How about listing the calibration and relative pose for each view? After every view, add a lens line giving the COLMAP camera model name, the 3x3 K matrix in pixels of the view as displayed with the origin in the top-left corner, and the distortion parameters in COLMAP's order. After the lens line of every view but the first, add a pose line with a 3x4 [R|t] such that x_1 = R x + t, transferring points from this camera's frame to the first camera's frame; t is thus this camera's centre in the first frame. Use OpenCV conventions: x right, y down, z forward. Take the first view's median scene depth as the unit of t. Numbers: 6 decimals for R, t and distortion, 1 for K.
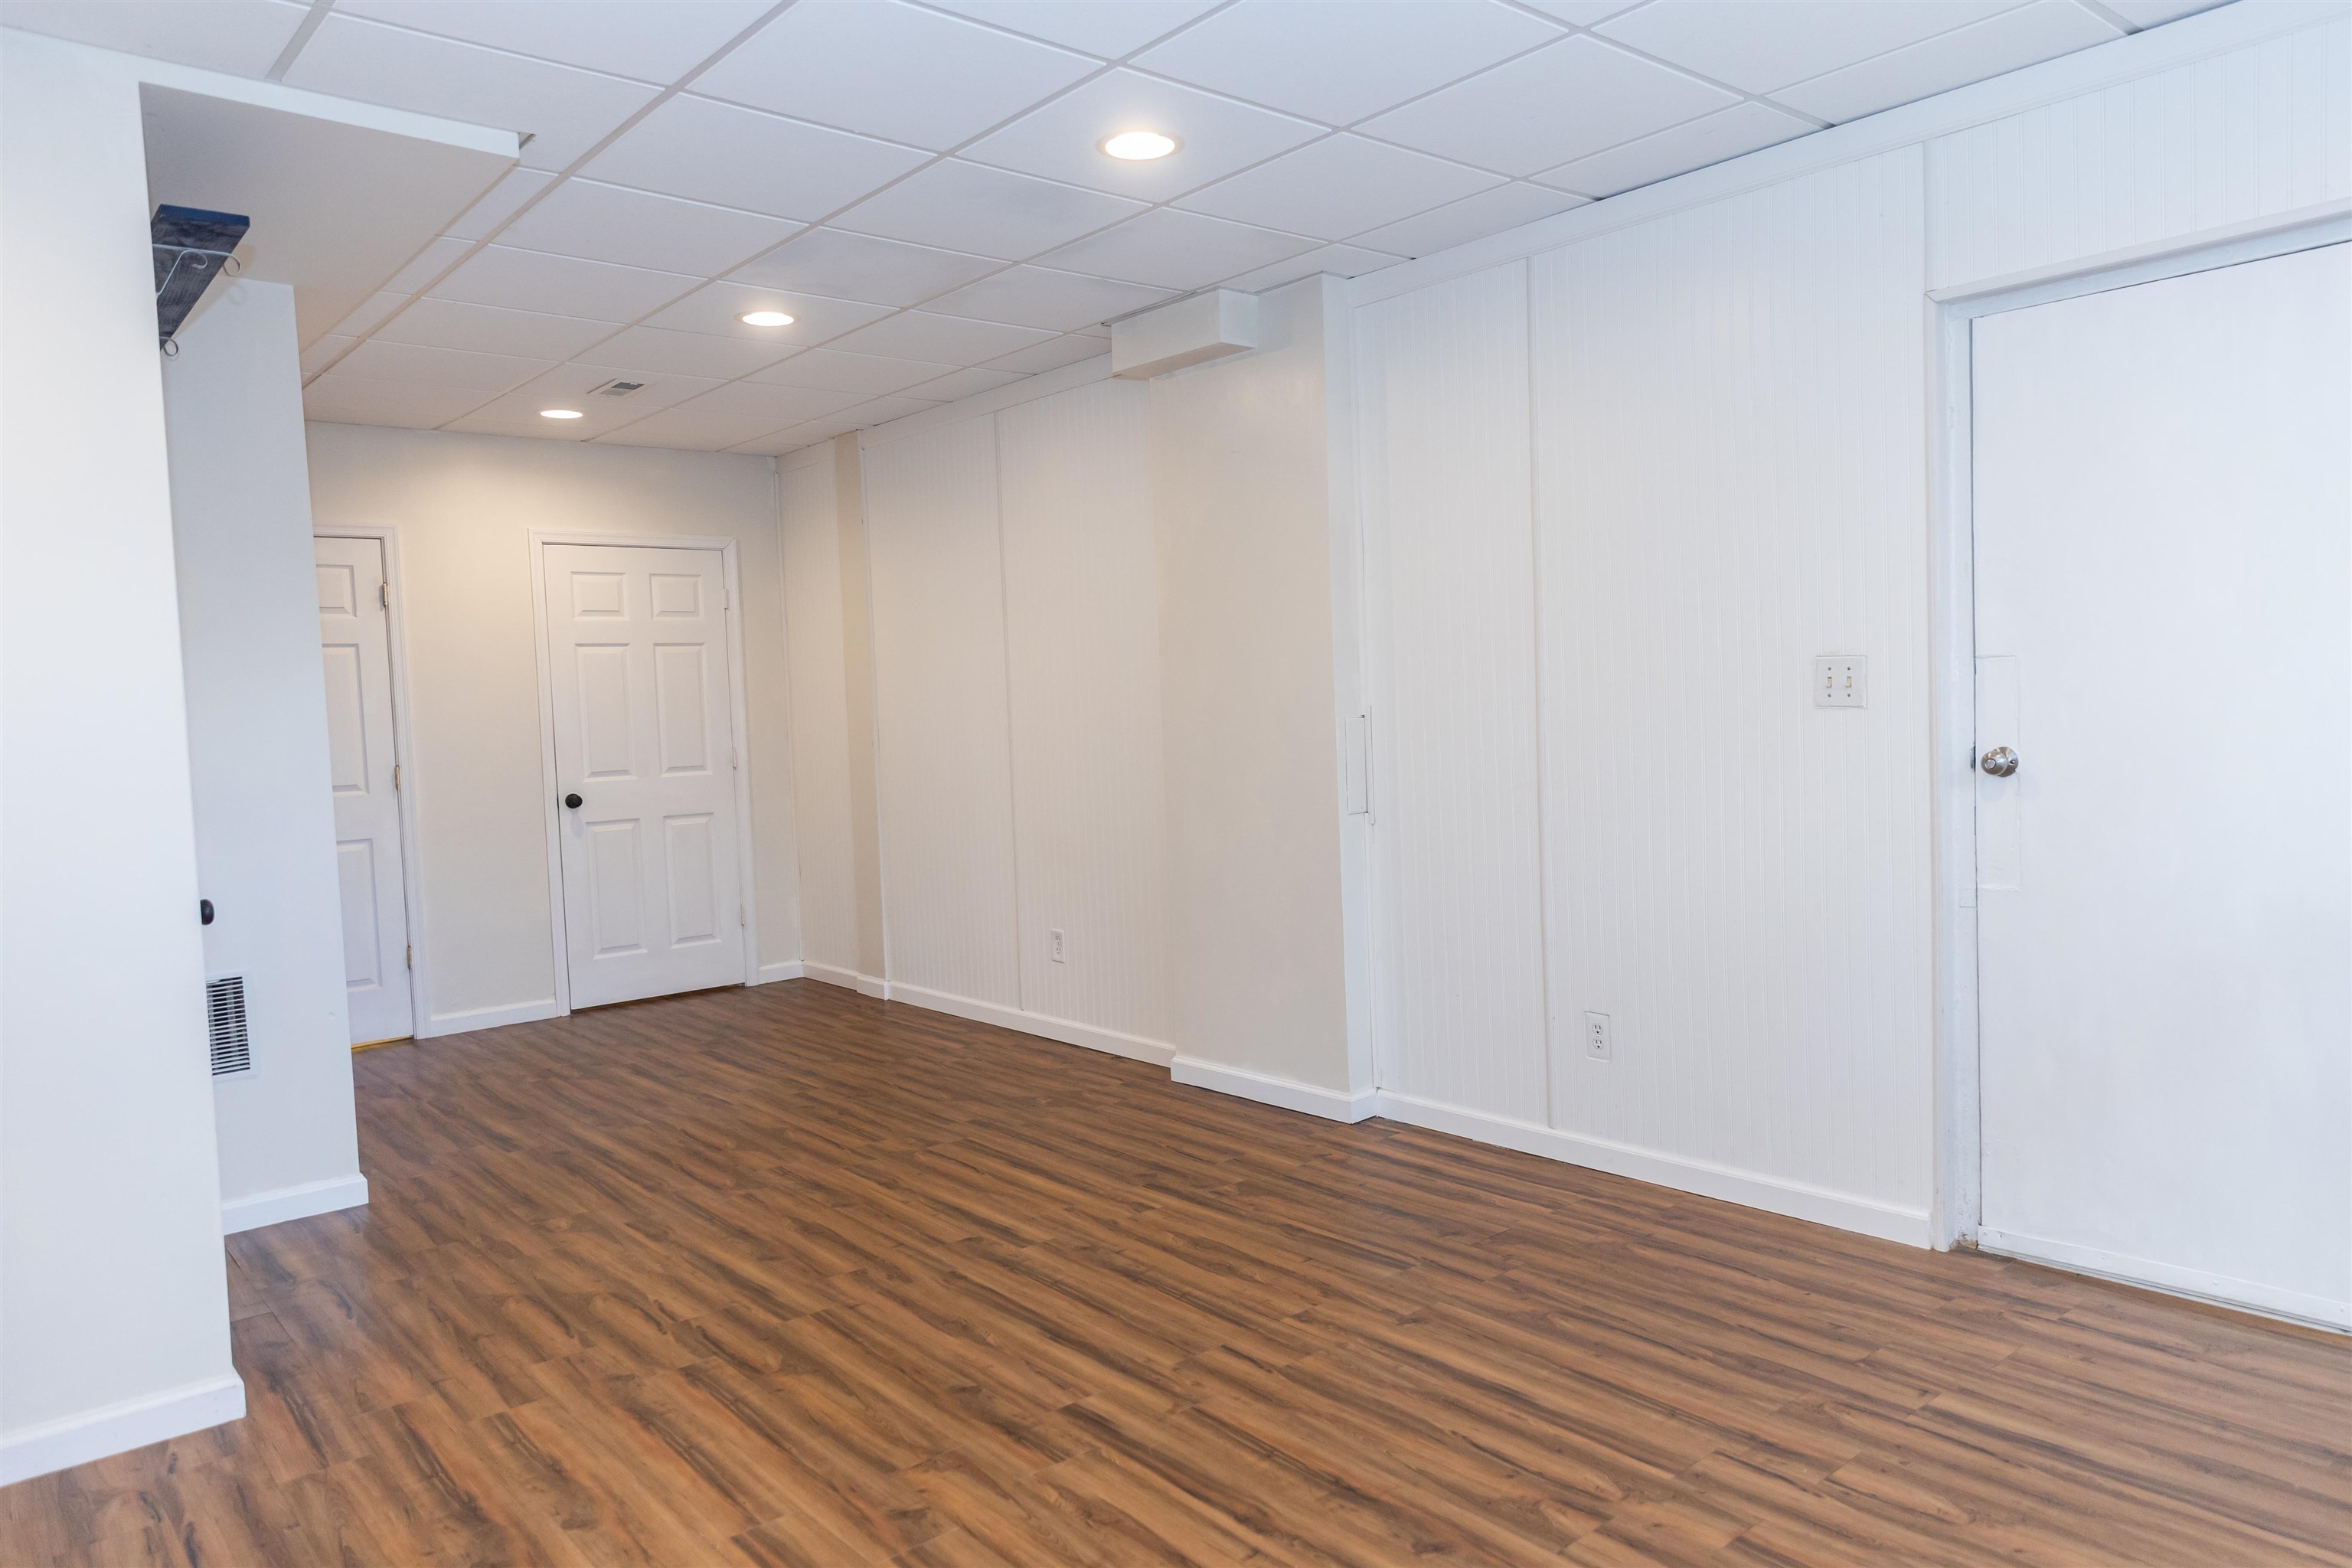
lens RADIAL K [[1556.9, 0, 1175.7], [0, 1556.9, 786.2], [0, 0, 1]] dist [0.010389, 0.003276]
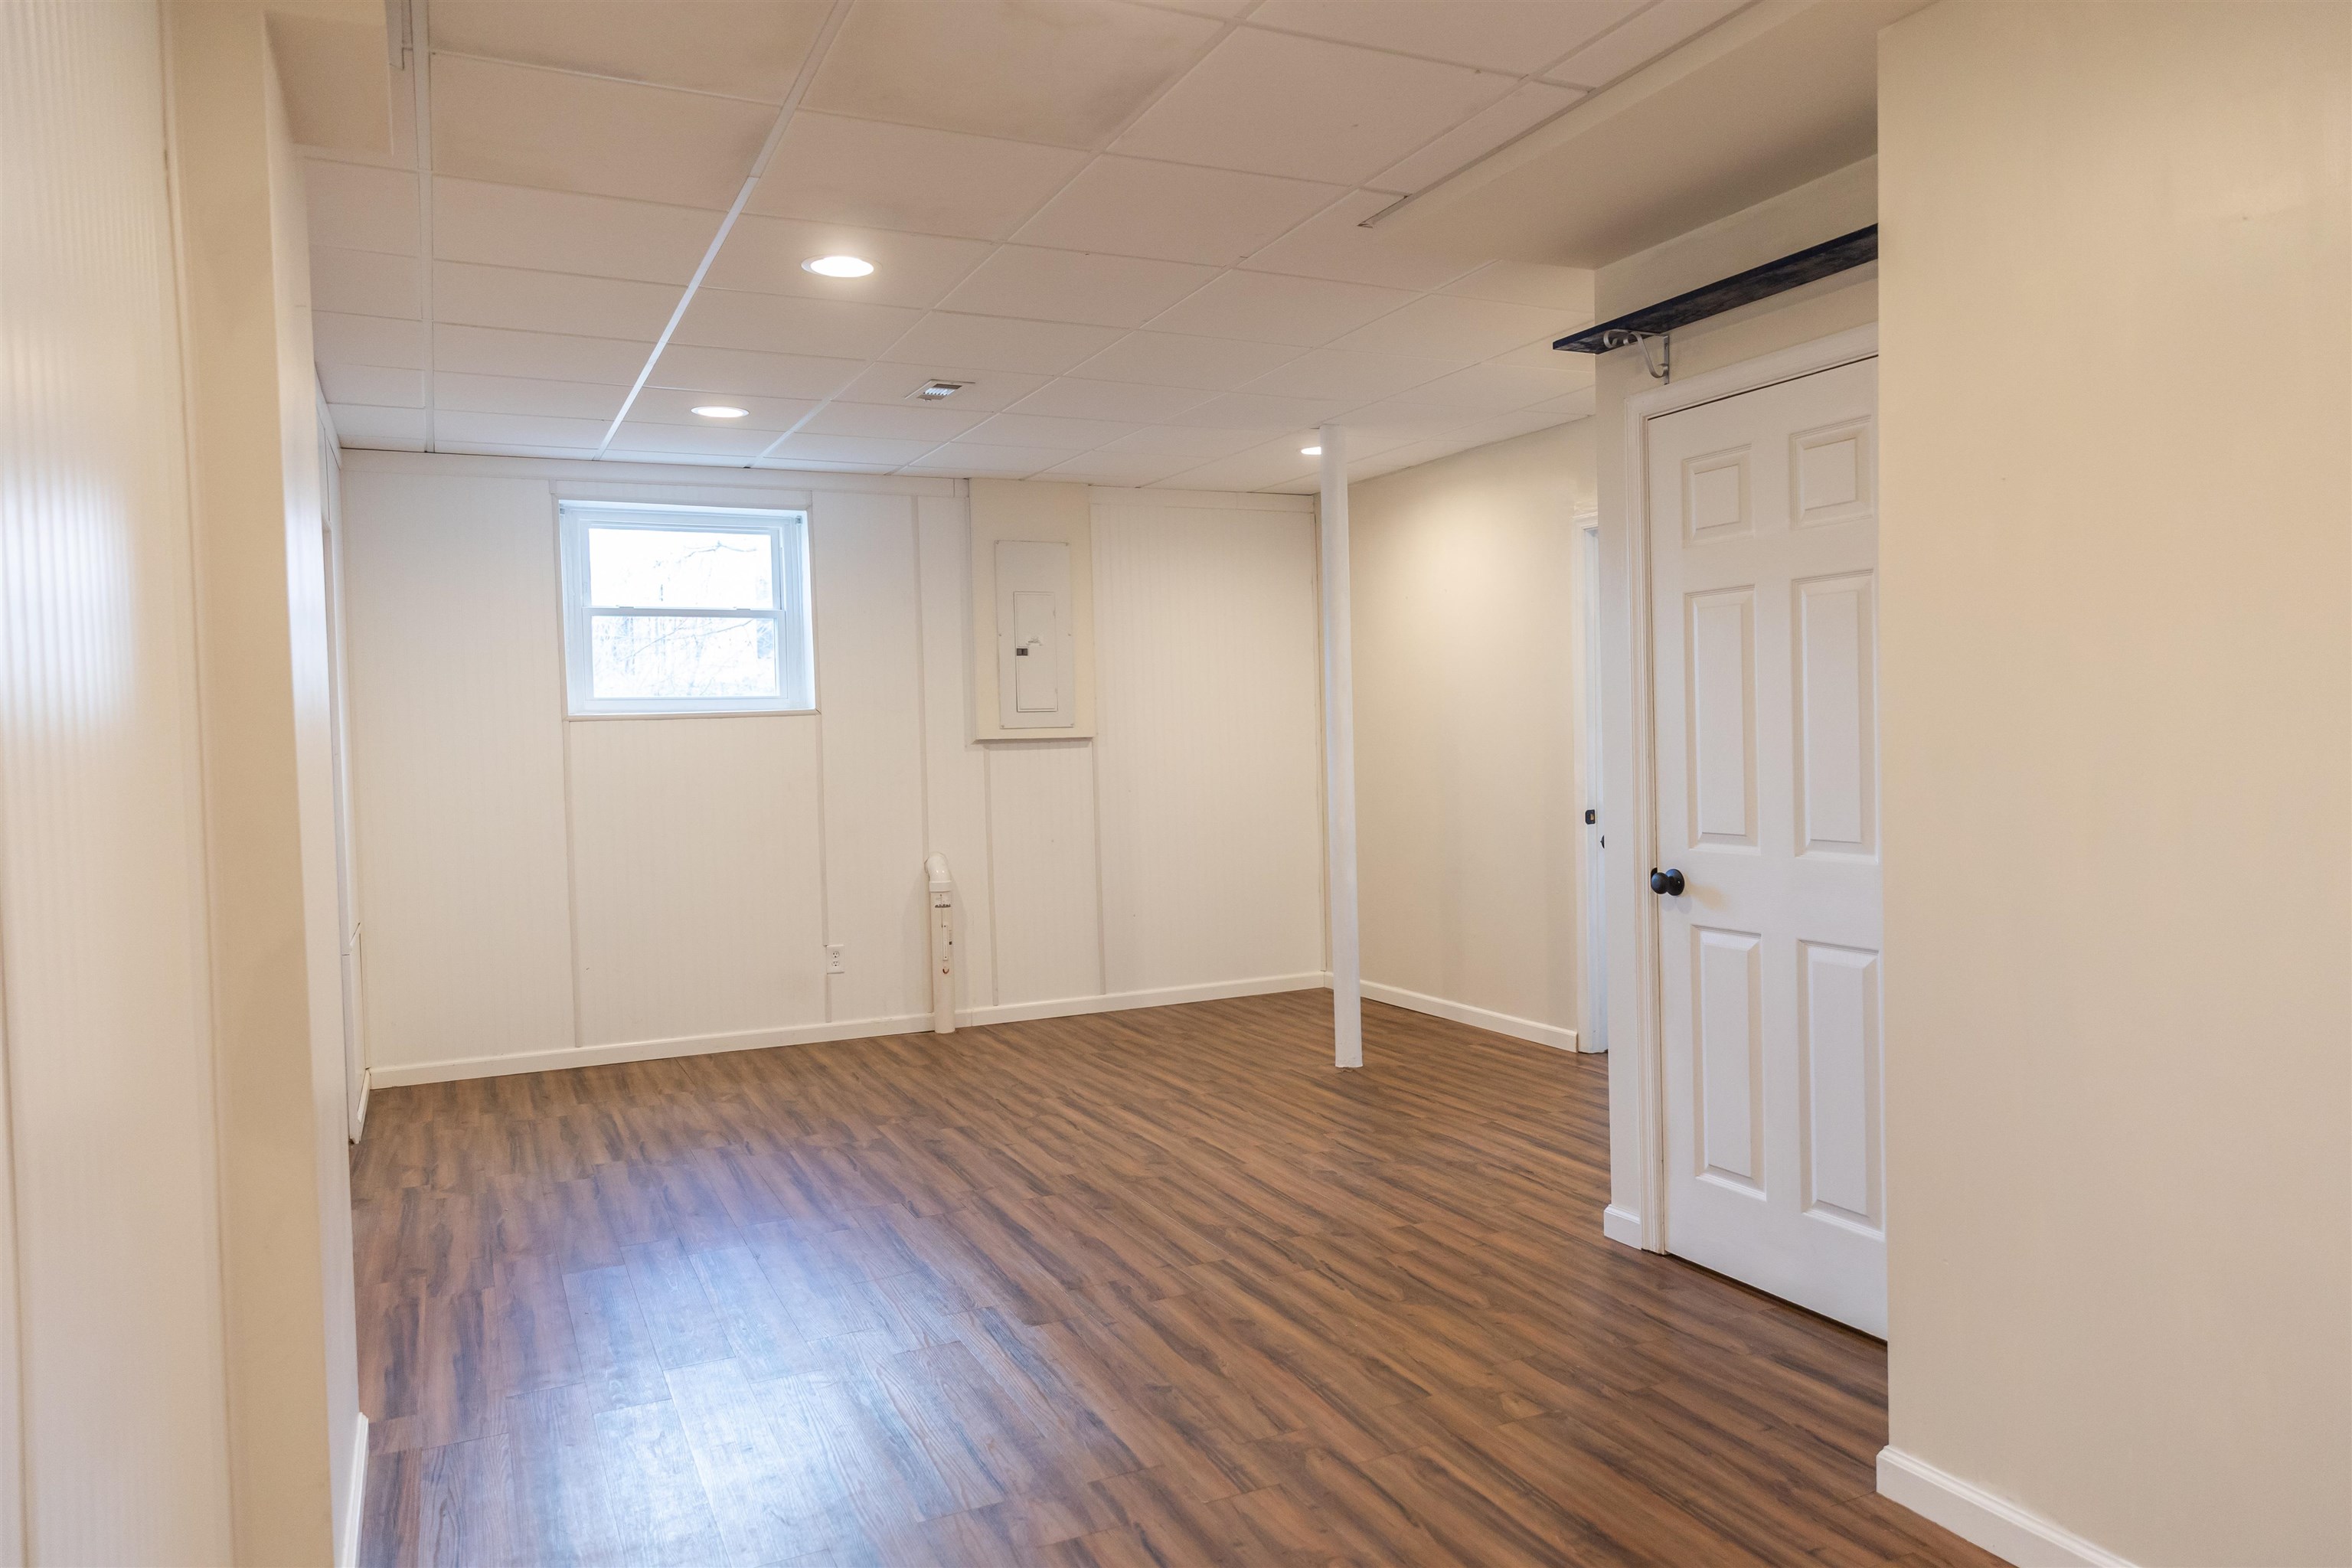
lens RADIAL K [[1556.9, 0, 1177.5], [0, 1556.9, 784.1], [0, 0, 1]] dist [0.010389, 0.003276]
pose [[-0.964200, 0.055019, 0.259404, -0.561602], [0.077623, 0.993950, 0.077710, -0.114820], [-0.253559, 0.095064, -0.962637, 2.184519]]
